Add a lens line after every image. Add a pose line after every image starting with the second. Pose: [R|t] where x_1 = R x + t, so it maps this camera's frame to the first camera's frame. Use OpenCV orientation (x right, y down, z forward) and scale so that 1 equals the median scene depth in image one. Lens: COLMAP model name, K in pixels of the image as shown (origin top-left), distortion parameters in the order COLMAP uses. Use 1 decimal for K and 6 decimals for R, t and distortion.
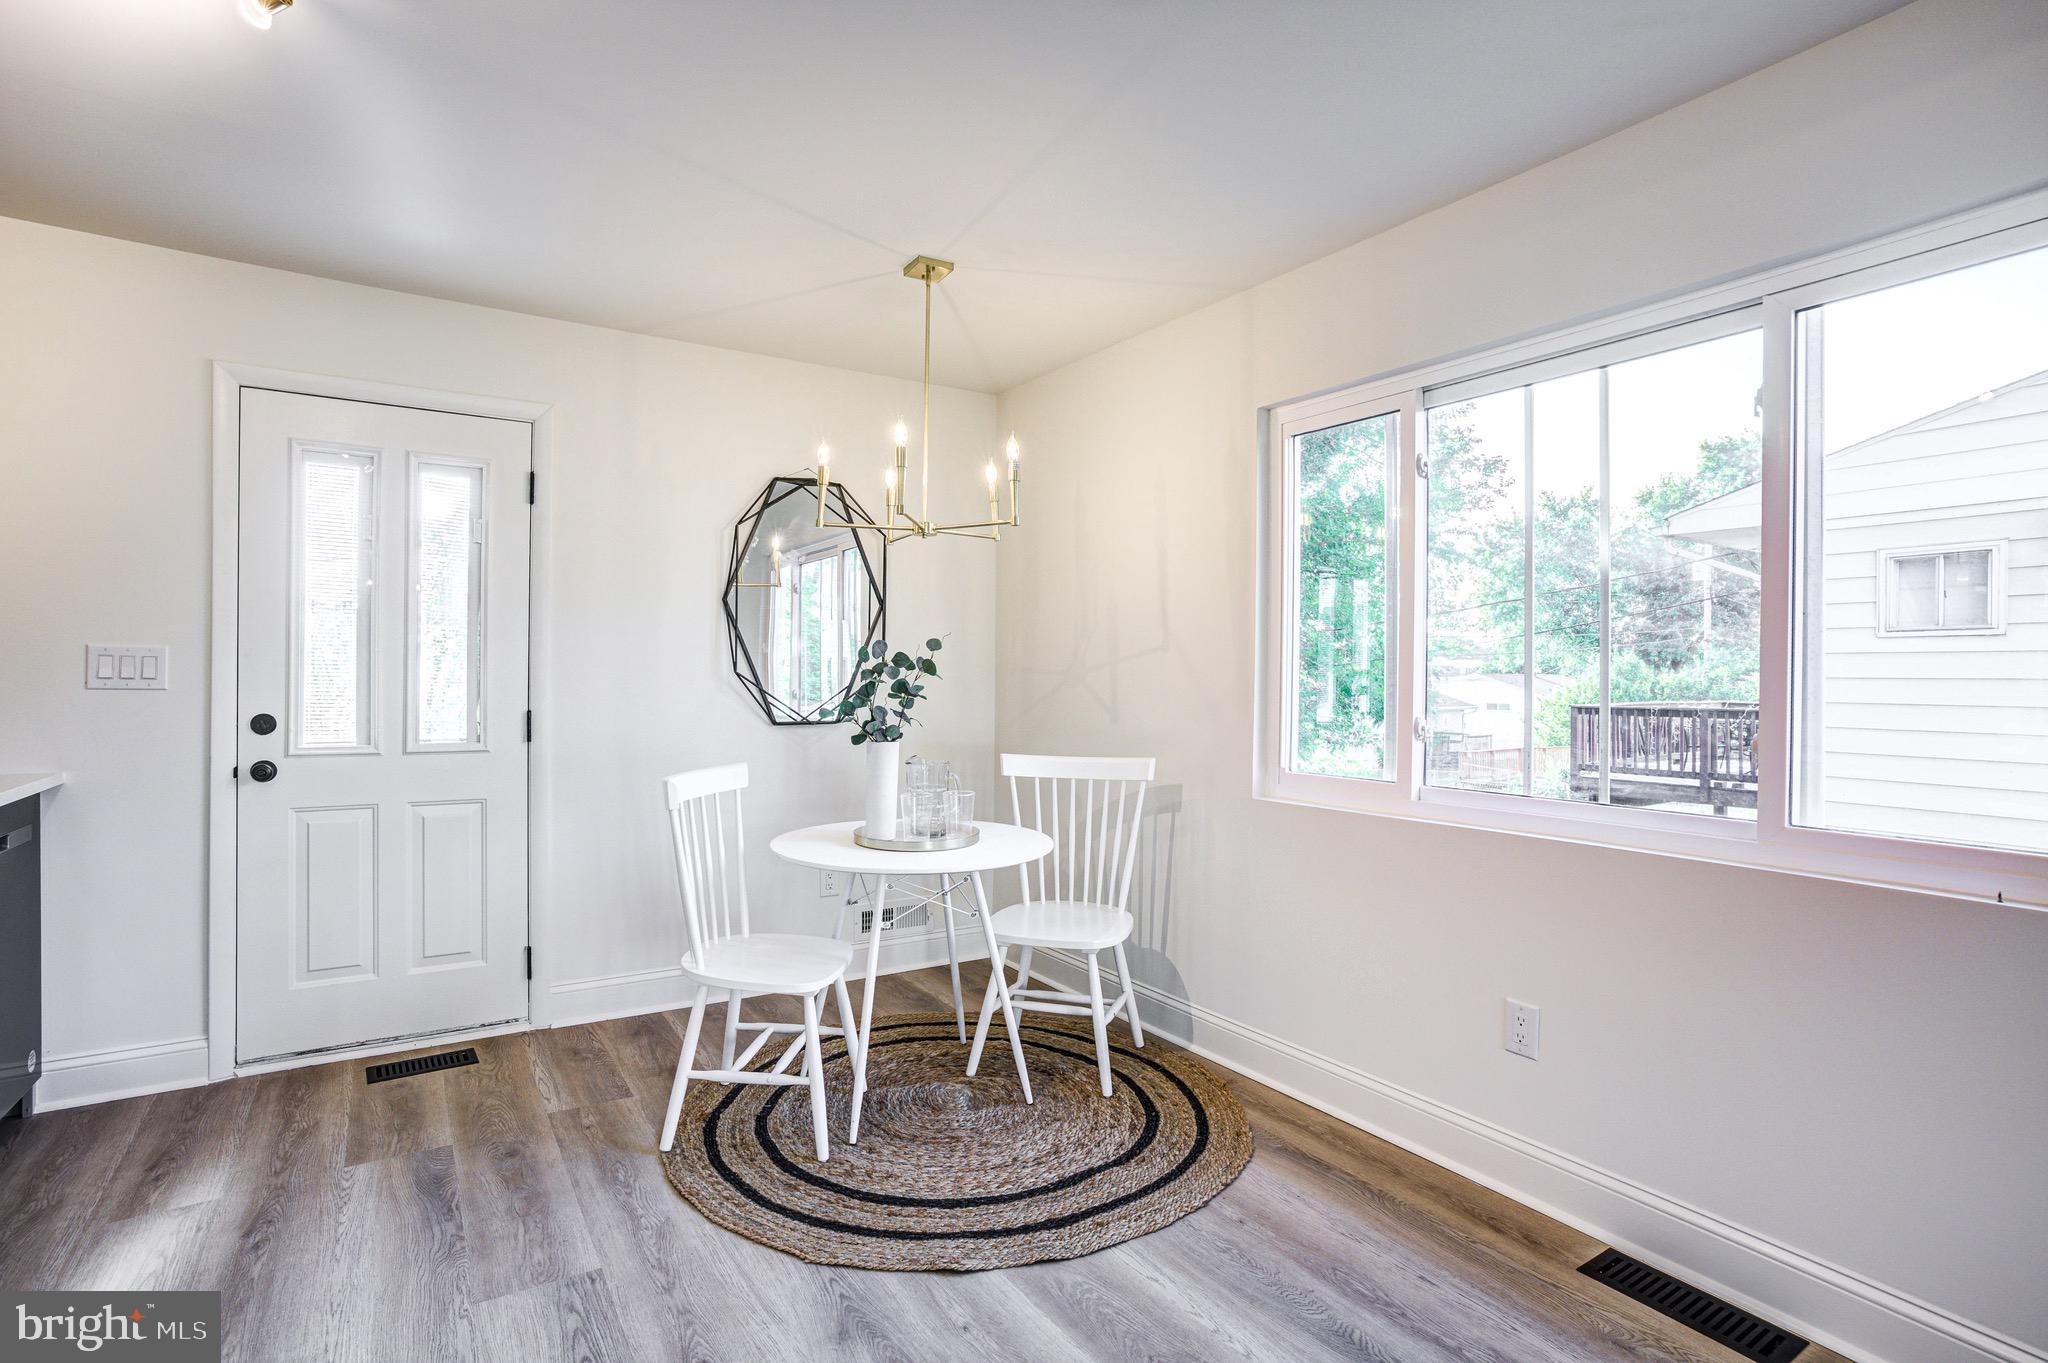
lens RADIAL K [[910.4, 0, 925.3], [0, 910.4, 696.0], [0, 0, 1]] dist [-0.028619, 0.011921]
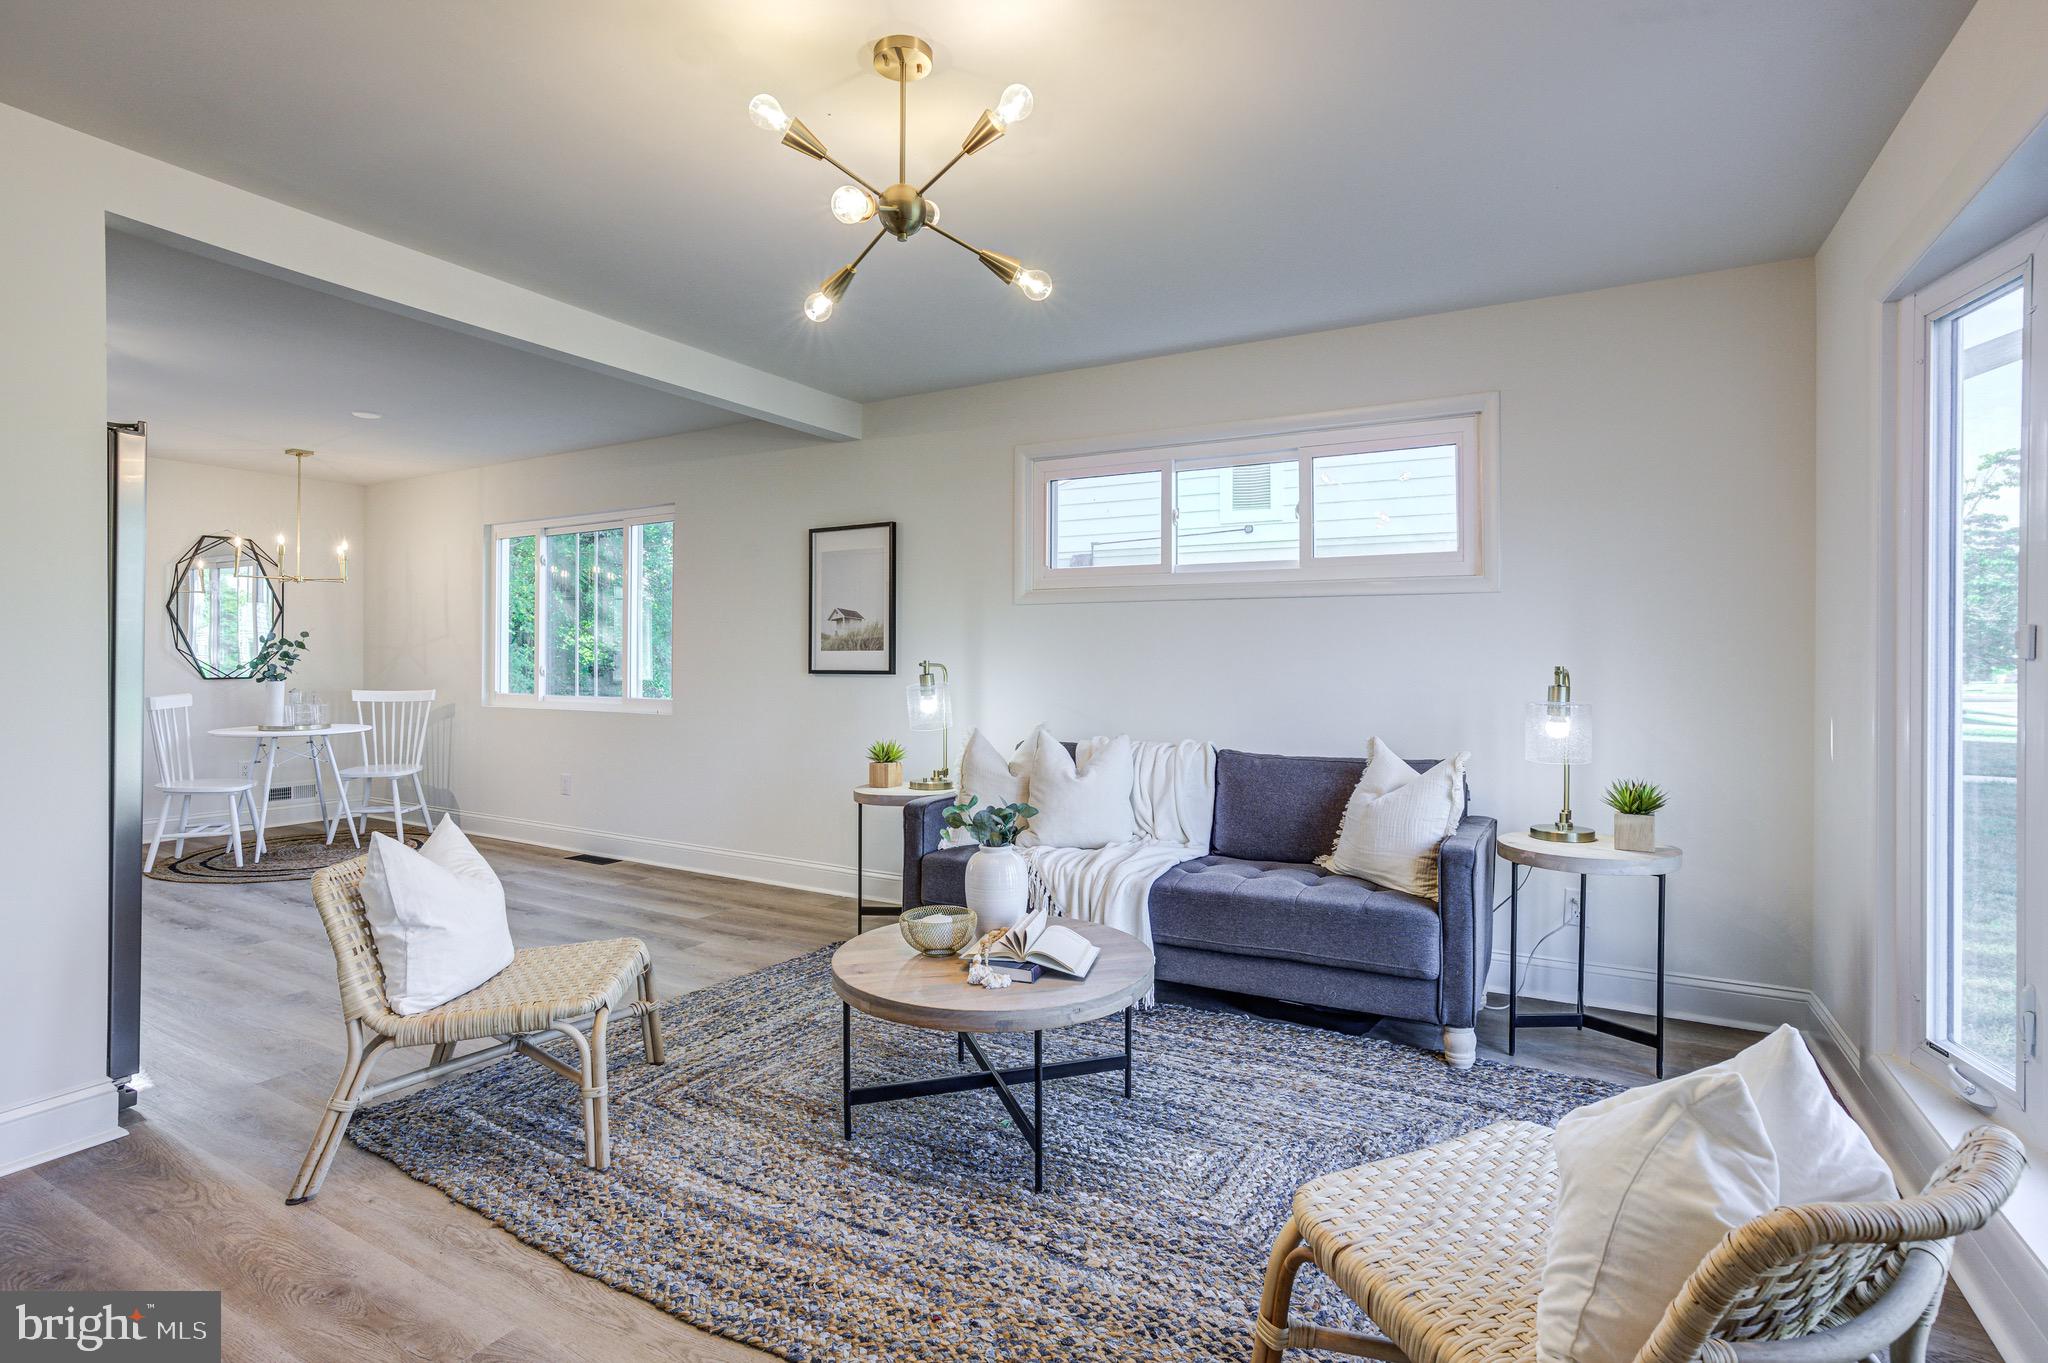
lens RADIAL K [[980.1, 0, 1018.6], [0, 980.1, 666.2], [0, 0, 1]] dist [-0.042014, 0.012954]
pose [[0.845057, -0.010245, 0.534579, 0.216973], [0.014783, 0.999882, -0.004207, 0.050008], [-0.534472, 0.011458, 0.845108, -1.750536]]
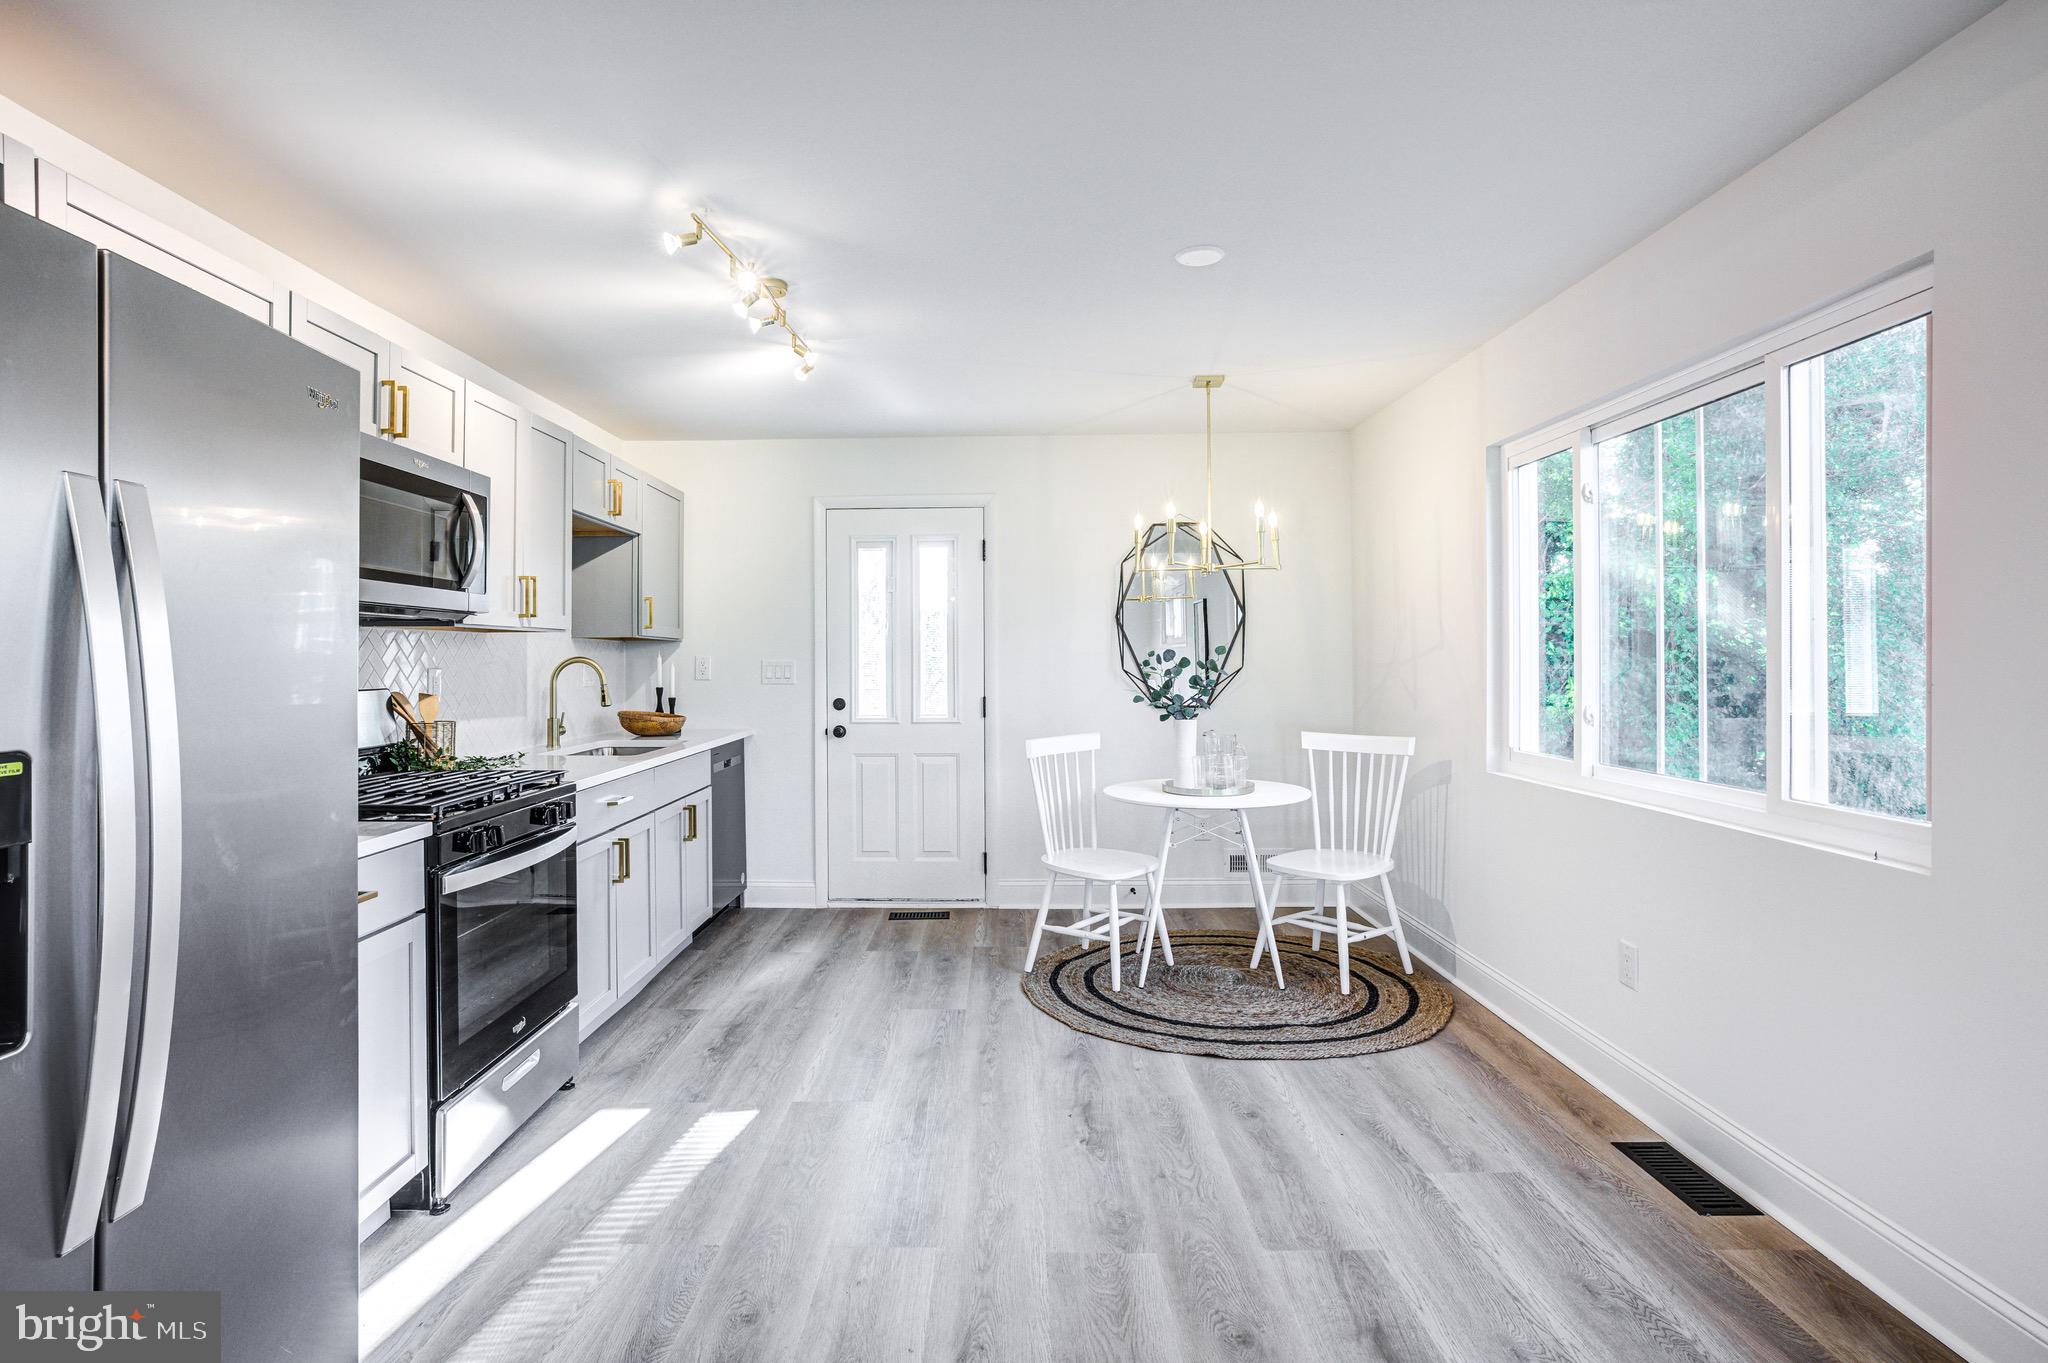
lens RADIAL K [[980.1, 0, 1016.5], [0, 980.1, 666.1], [0, 0, 1]] dist [-0.042014, 0.012954]
pose [[0.860506, -0.010811, -0.509325, 0.510073], [0.005199, 0.999909, -0.012441, -0.015926], [0.509414, 0.008057, 0.860484, -0.443025]]
